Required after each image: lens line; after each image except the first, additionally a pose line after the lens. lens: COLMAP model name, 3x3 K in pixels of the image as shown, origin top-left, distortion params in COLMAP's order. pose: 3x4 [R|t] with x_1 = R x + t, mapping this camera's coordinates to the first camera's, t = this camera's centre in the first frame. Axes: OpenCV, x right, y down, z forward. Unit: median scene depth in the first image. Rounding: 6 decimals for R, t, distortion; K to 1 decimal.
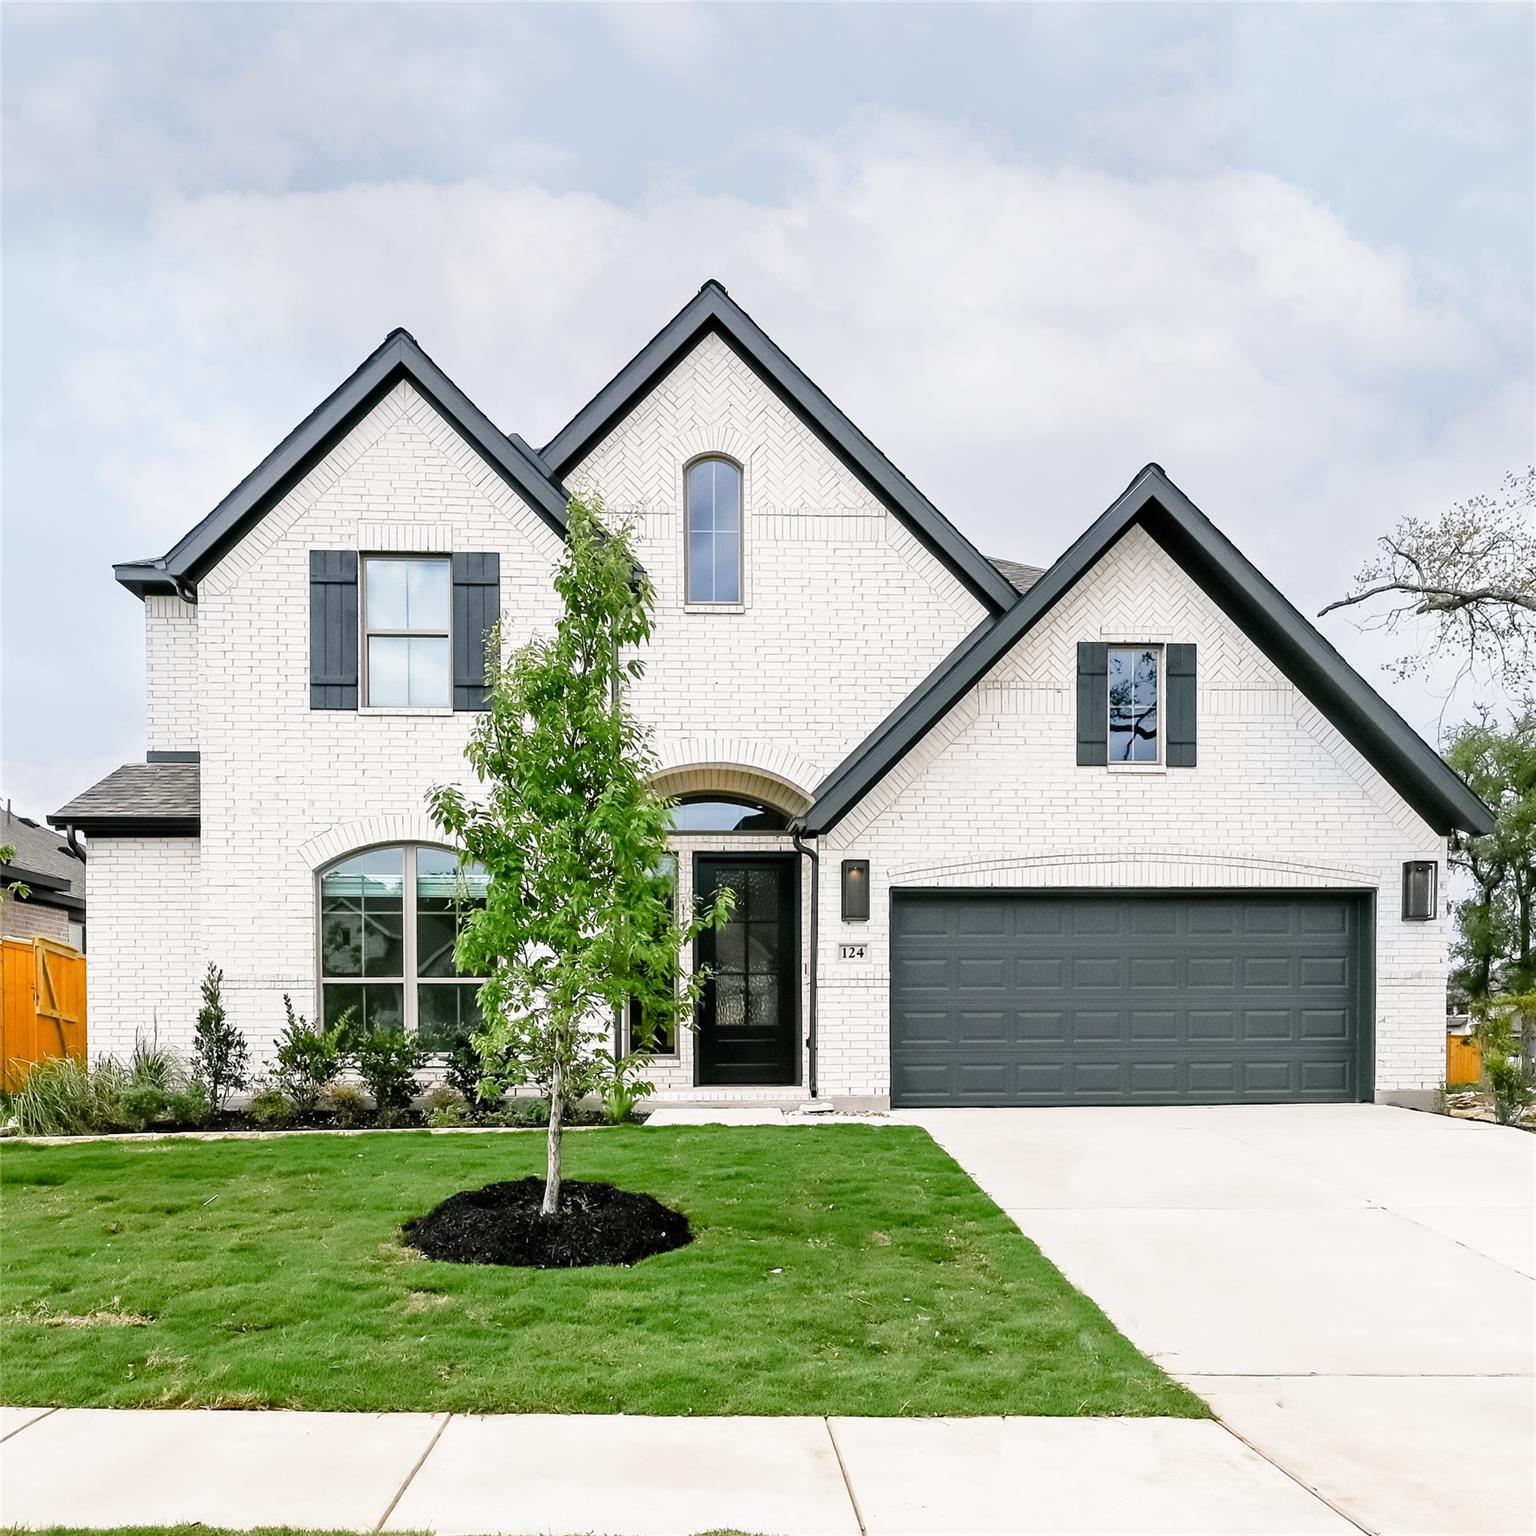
lens RADIAL K [[746.0, 0, 768.3], [0, 746.0, 761.2], [0, 0, 1]] dist [0.001439, -0.001053]
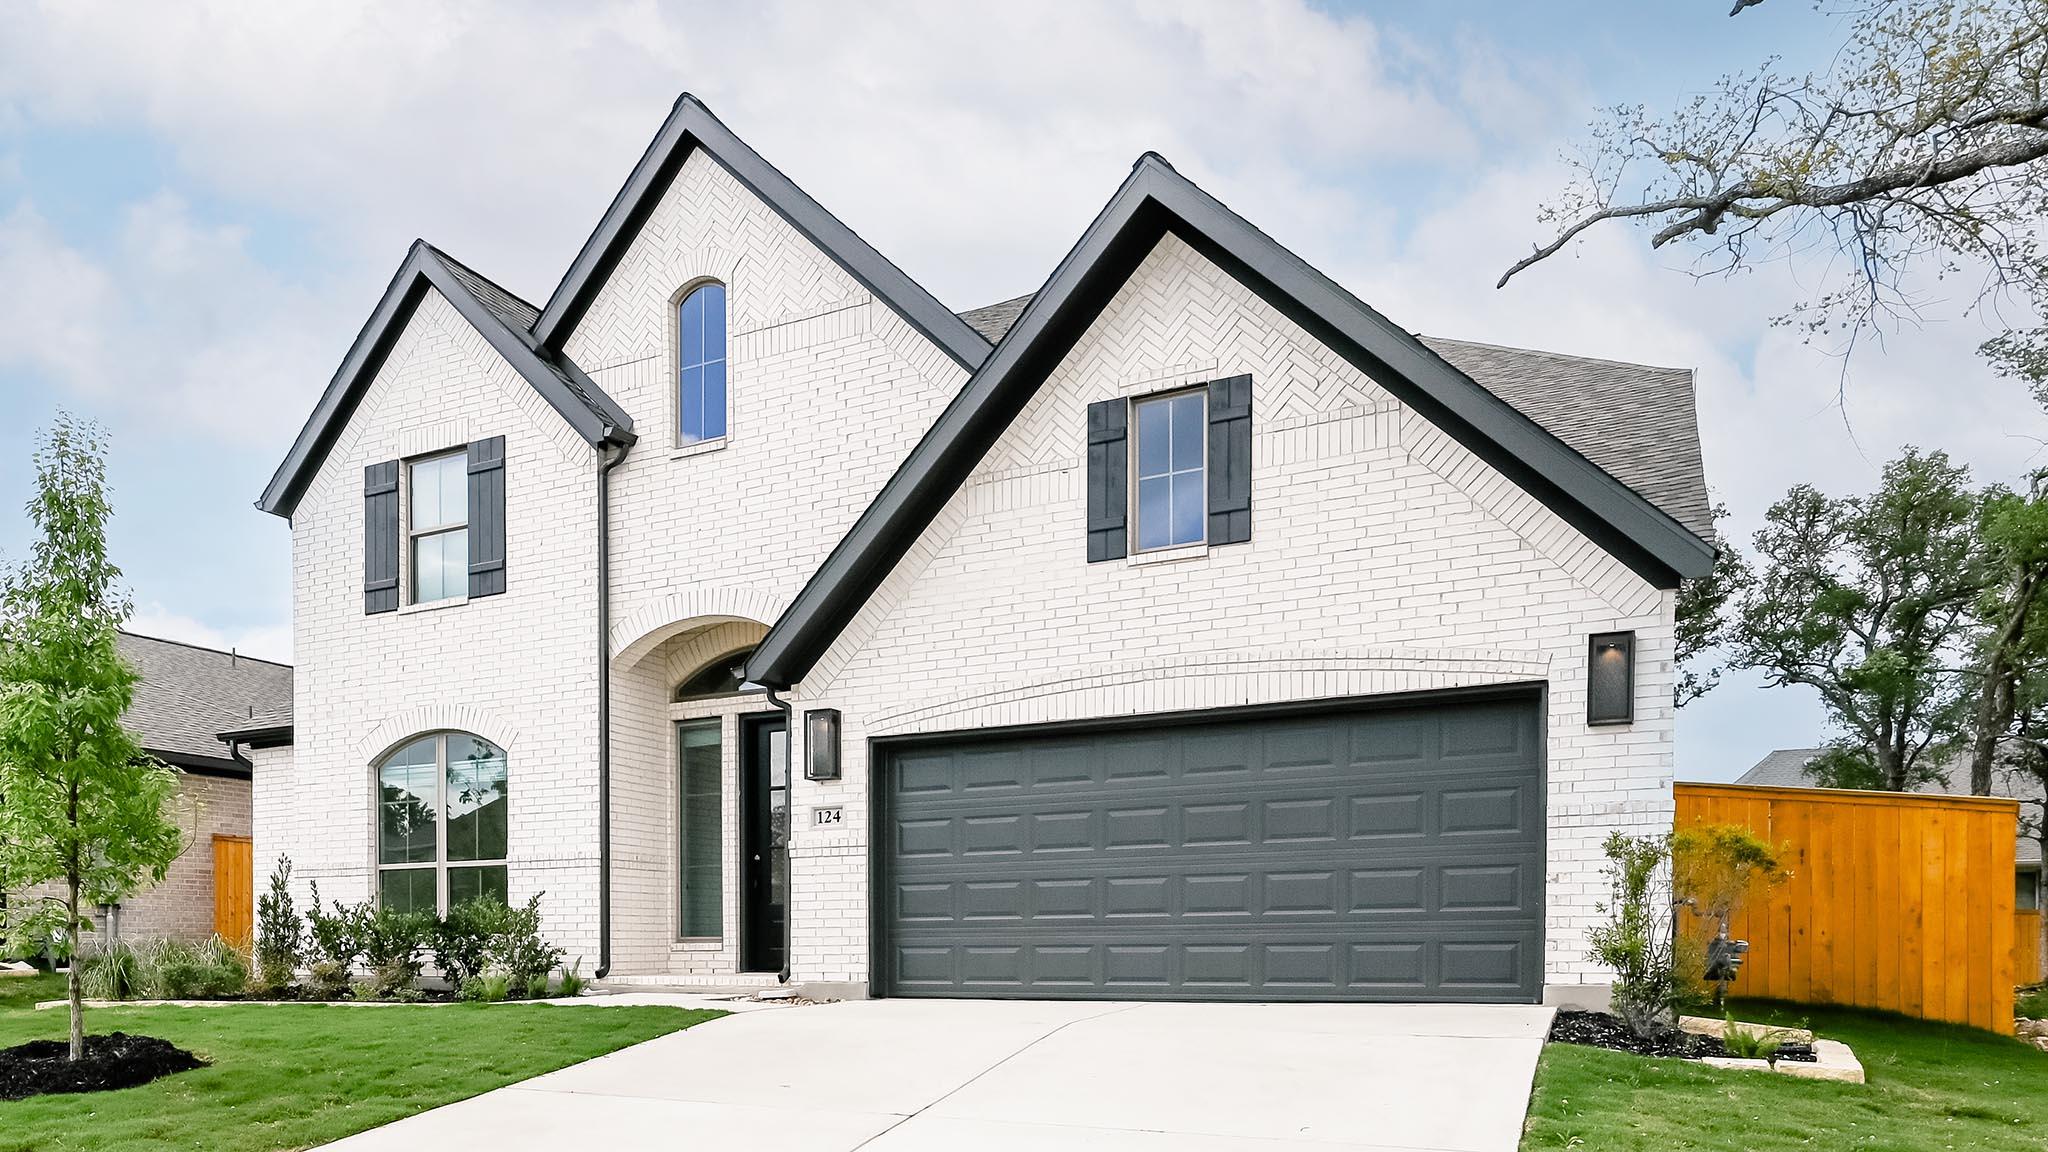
lens RADIAL K [[911.2, 0, 1024.5], [0, 911.2, 585.9], [0, 0, 1]] dist [-0.000813, 0.000461]
pose [[0.932187, -0.134090, -0.336225, 0.672061], [0.132302, 0.990804, -0.028334, 0.048095], [0.336932, -0.018070, 0.941355, 0.081886]]
